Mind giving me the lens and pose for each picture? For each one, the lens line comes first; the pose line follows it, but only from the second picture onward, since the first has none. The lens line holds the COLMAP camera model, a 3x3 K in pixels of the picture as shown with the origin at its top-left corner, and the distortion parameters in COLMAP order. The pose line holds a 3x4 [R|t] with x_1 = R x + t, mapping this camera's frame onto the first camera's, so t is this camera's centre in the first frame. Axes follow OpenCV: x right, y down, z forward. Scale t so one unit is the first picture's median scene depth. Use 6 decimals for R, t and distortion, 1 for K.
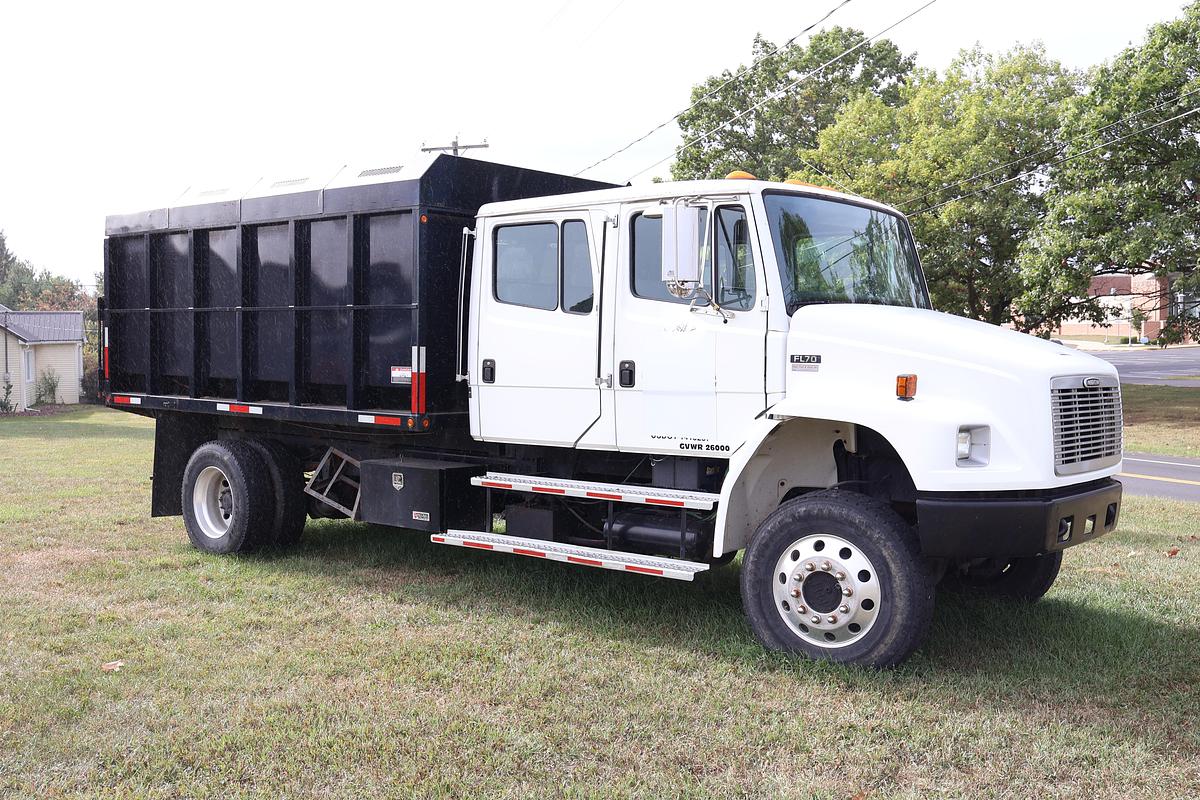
lens RADIAL K [[1237.6, 0, 600.0], [0, 1237.6, 400.0], [0, 0, 1]] dist [0.010463, 0.013309]
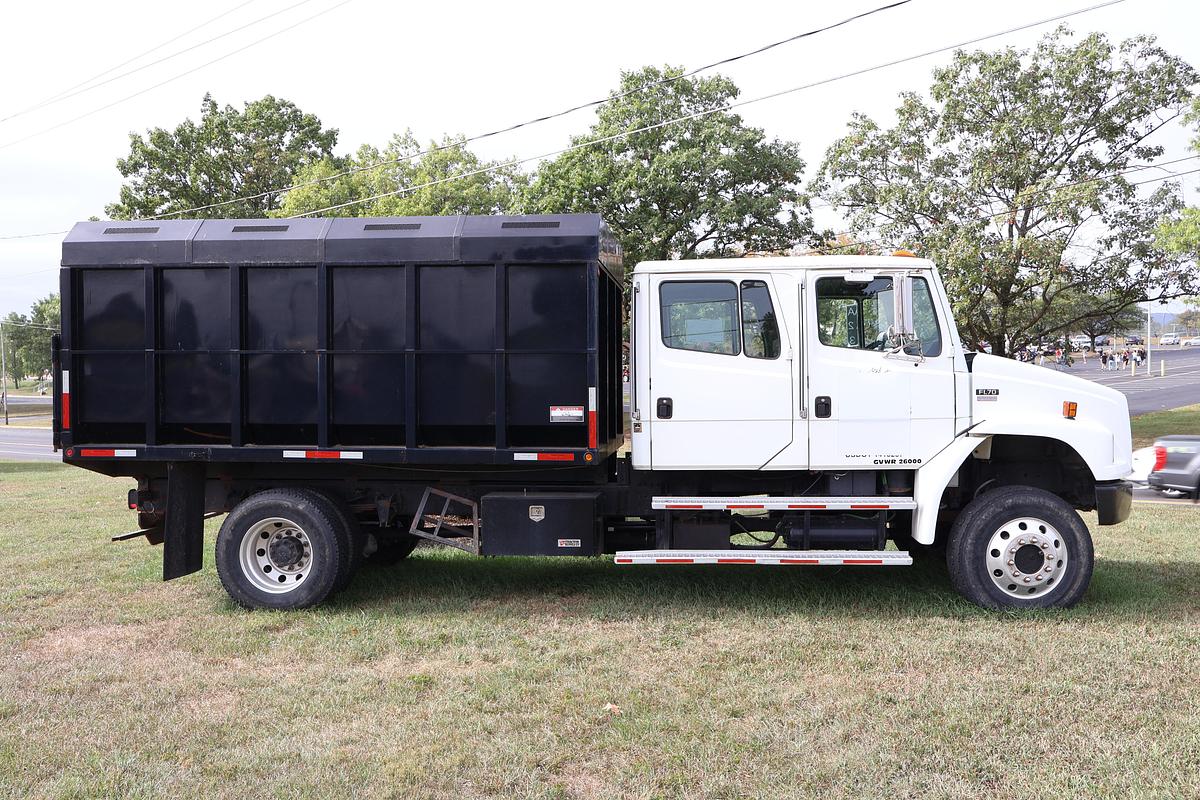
lens RADIAL K [[1094.8, 0, 600.0], [0, 1094.8, 400.0], [0, 0, 1]] dist [0.012884, 0.000680]
pose [[0.815607, -0.019509, 0.578278, -0.749911], [0.036189, 0.999195, -0.017333, -0.015981], [-0.577474, 0.035064, 0.815656, 0.215857]]
